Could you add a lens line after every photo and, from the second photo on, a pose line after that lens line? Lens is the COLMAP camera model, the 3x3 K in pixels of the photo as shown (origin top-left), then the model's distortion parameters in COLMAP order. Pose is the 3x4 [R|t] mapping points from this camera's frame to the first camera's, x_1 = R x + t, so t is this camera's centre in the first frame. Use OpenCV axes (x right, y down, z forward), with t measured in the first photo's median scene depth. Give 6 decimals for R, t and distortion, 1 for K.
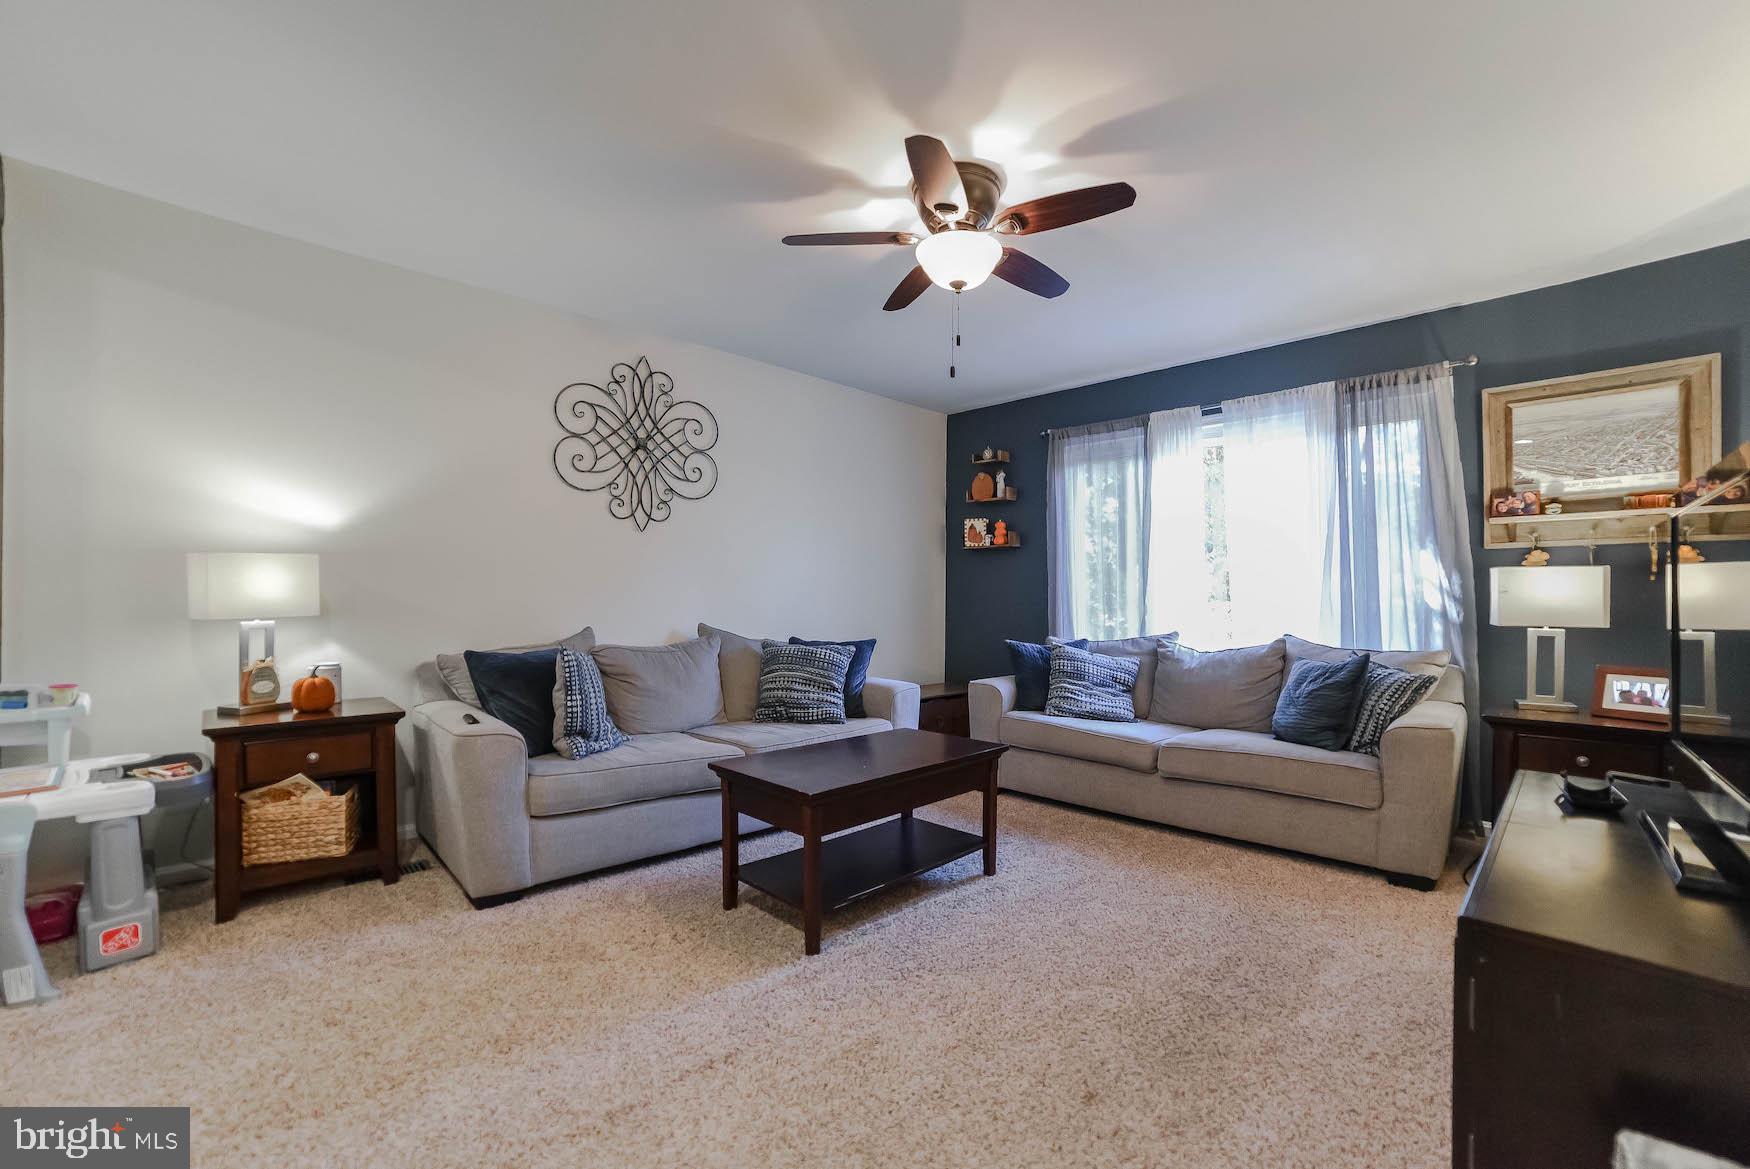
lens RADIAL K [[722.5, 0, 891.6], [0, 722.5, 595.6], [0, 0, 1]] dist [-0.108105, 0.042168]
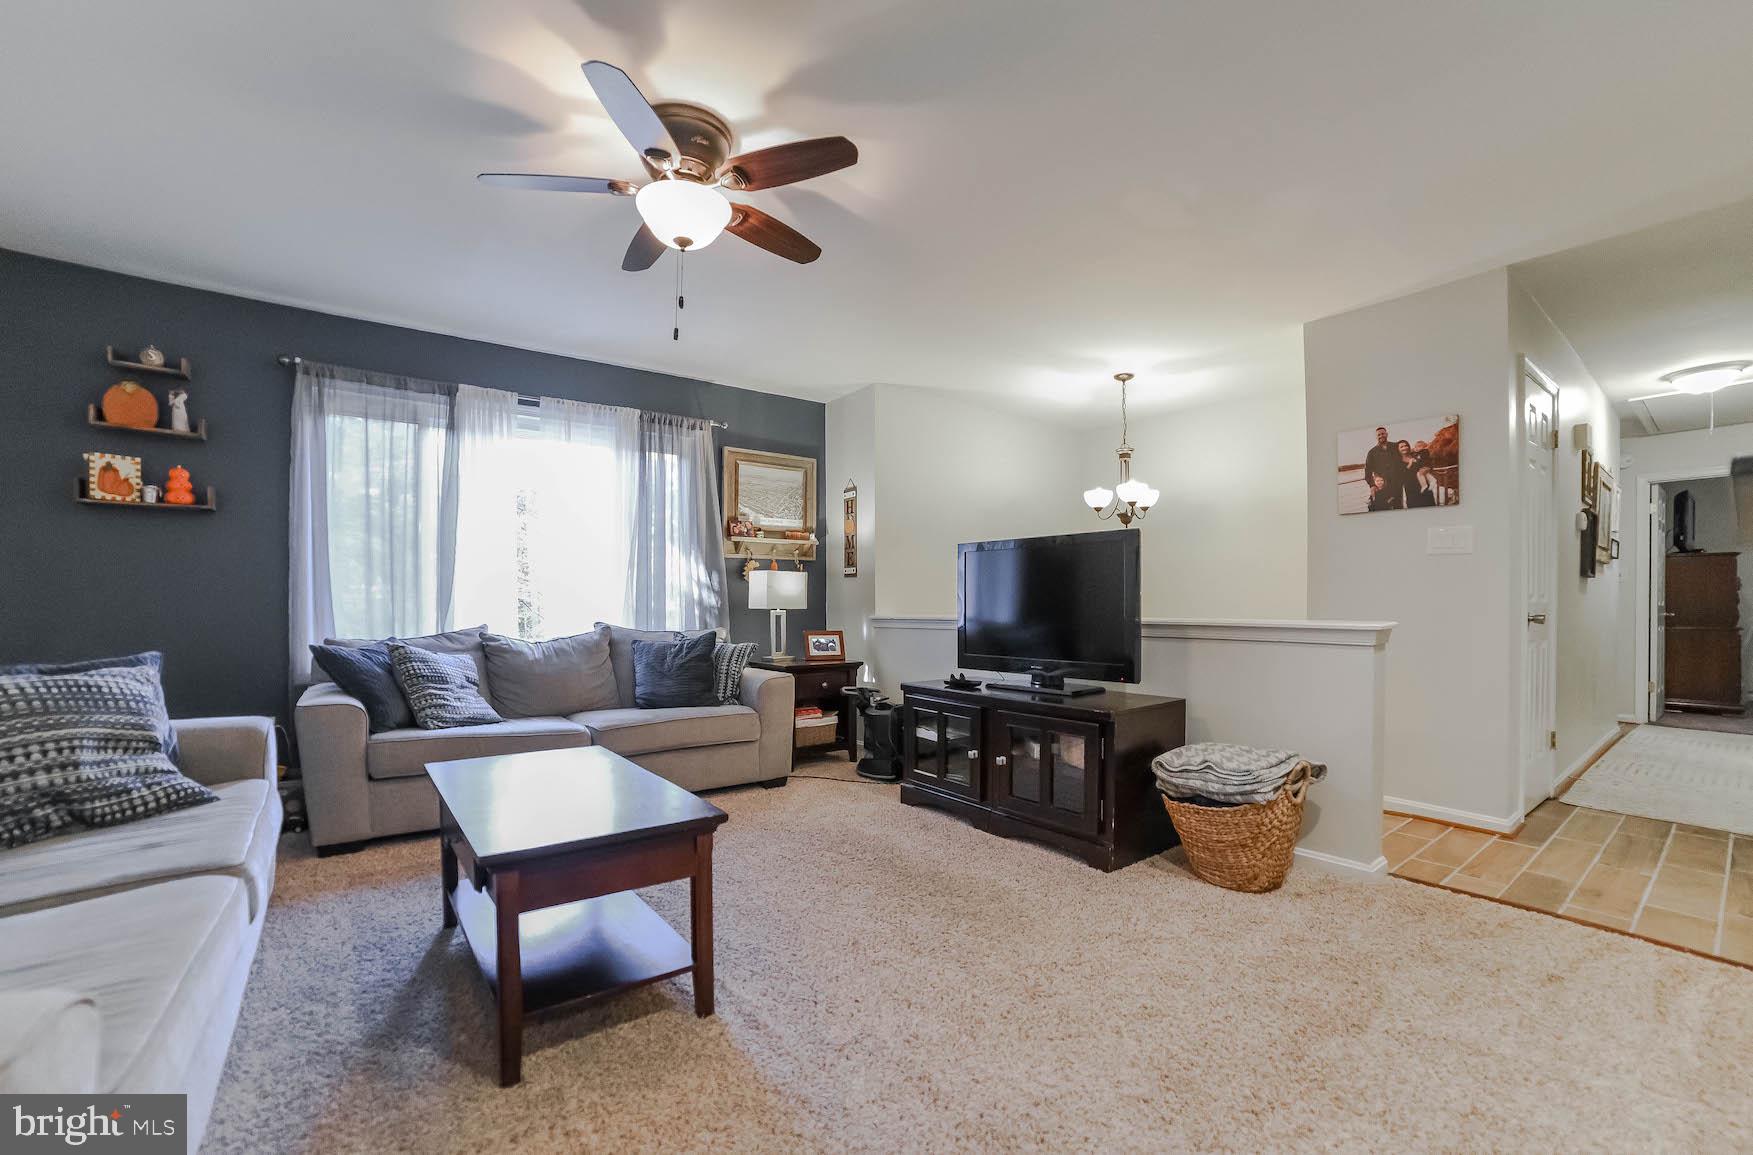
lens RADIAL K [[729.4, 0, 877.9], [0, 729.4, 608.2], [0, 0, 1]] dist [-0.081276, 0.025594]
pose [[0.126487, -0.009778, 0.991920, -0.525237], [-0.003709, 0.999940, 0.010330, 0.019181], [-0.991961, -0.004985, 0.126443, 0.410590]]
